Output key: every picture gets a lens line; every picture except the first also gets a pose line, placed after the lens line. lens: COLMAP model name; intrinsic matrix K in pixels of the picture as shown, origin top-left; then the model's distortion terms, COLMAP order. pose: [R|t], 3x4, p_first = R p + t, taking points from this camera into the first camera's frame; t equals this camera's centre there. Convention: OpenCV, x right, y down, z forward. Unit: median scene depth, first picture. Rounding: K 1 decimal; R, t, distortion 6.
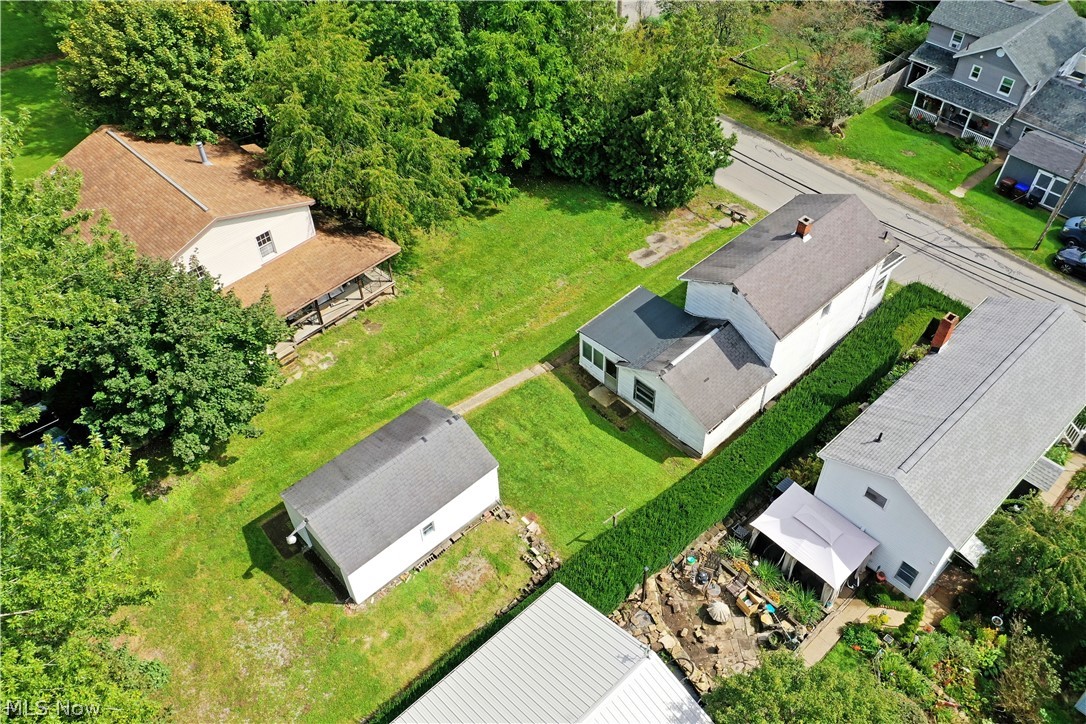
lens RADIAL K [[865.3, 0, 538.7], [0, 865.3, 361.6], [0, 0, 1]] dist [0.022501, 0.005517]
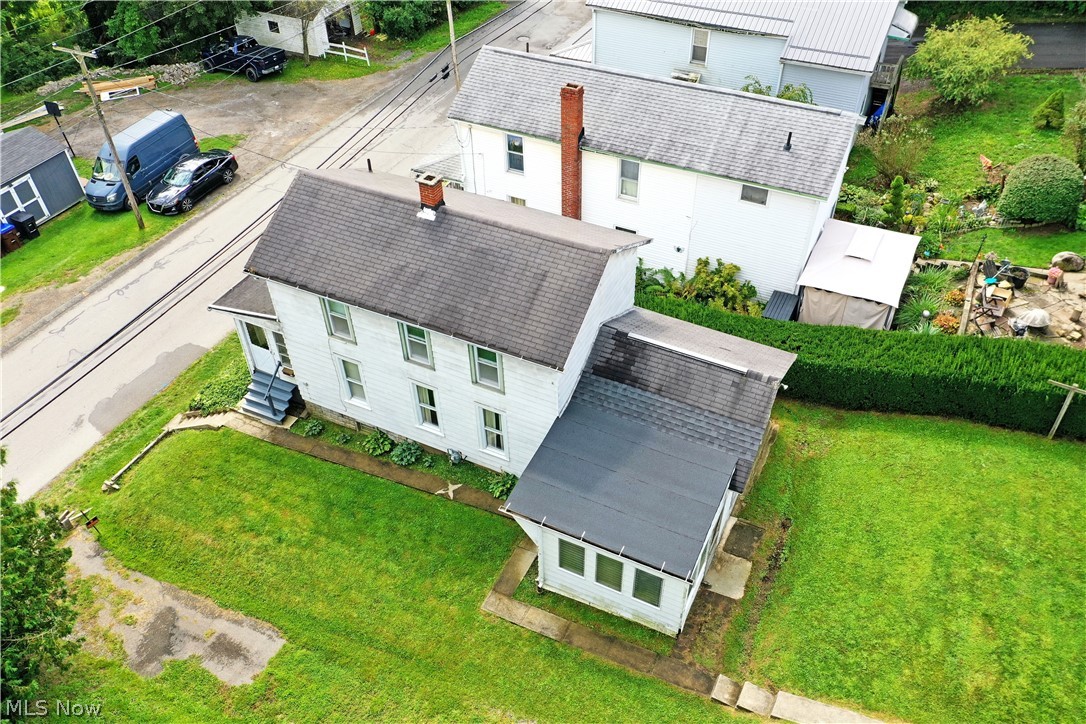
lens RADIAL K [[865.3, 0, 538.7], [0, 865.3, 361.6], [0, 0, 1]] dist [0.022501, 0.005517]
pose [[-0.349730, -0.609264, 0.711679, -0.140617], [0.702048, 0.332566, 0.629705, -0.325094], [-0.620337, 0.719859, 0.311424, 0.660960]]
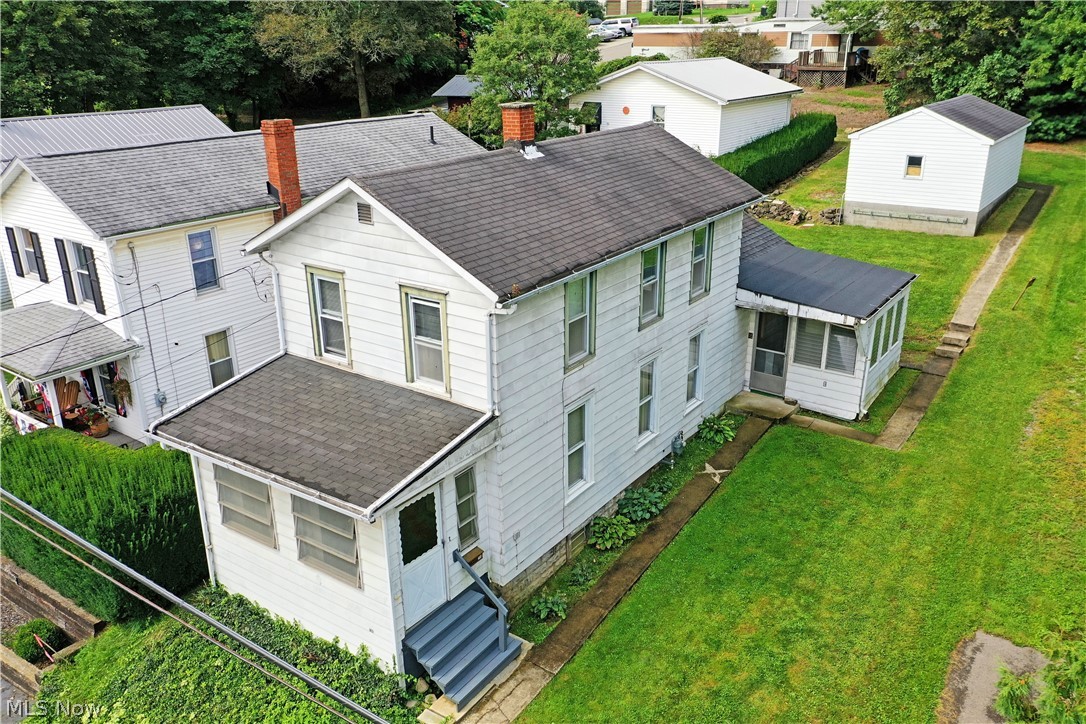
lens RADIAL K [[865.3, 0, 538.7], [0, 865.3, 361.6], [0, 0, 1]] dist [0.022501, 0.005517]
pose [[-0.980623, 0.103141, -0.166553, 0.291463], [-0.114812, 0.386292, 0.915203, -0.374299], [0.158734, 0.916592, -0.366965, 0.963528]]
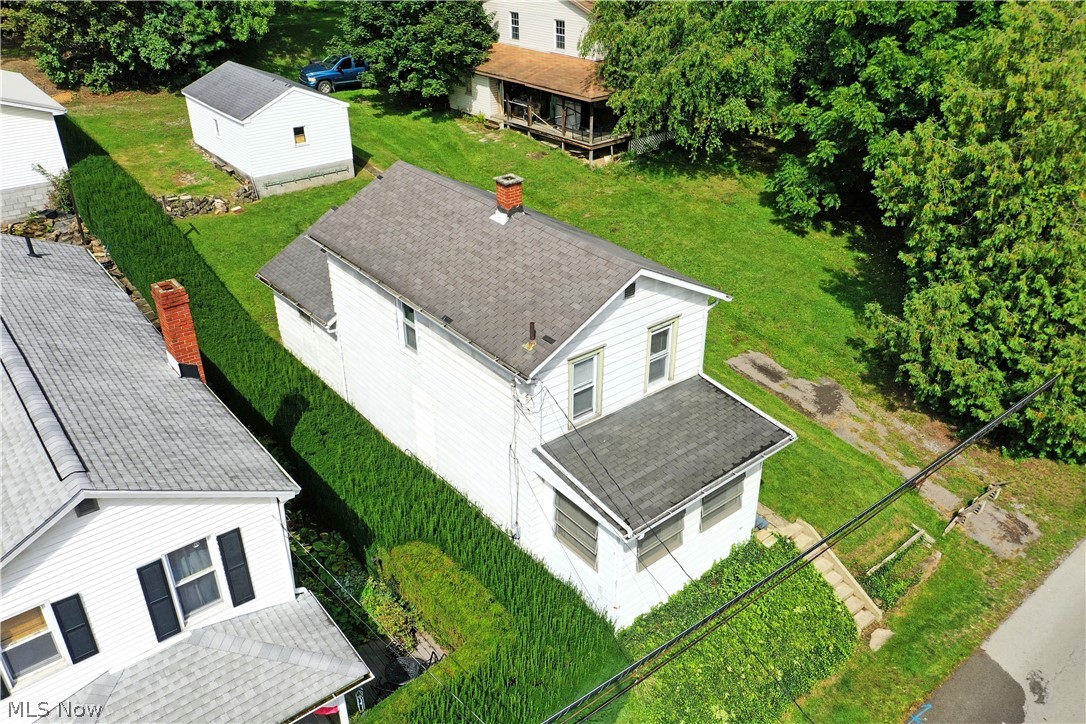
lens RADIAL K [[865.3, 0, 538.7], [0, 865.3, 361.6], [0, 0, 1]] dist [0.022501, 0.005517]
pose [[-0.081287, 0.506650, -0.858311, 0.603900], [-0.720440, 0.565215, 0.401869, -0.238957], [0.688737, 0.651028, 0.319066, 0.702697]]
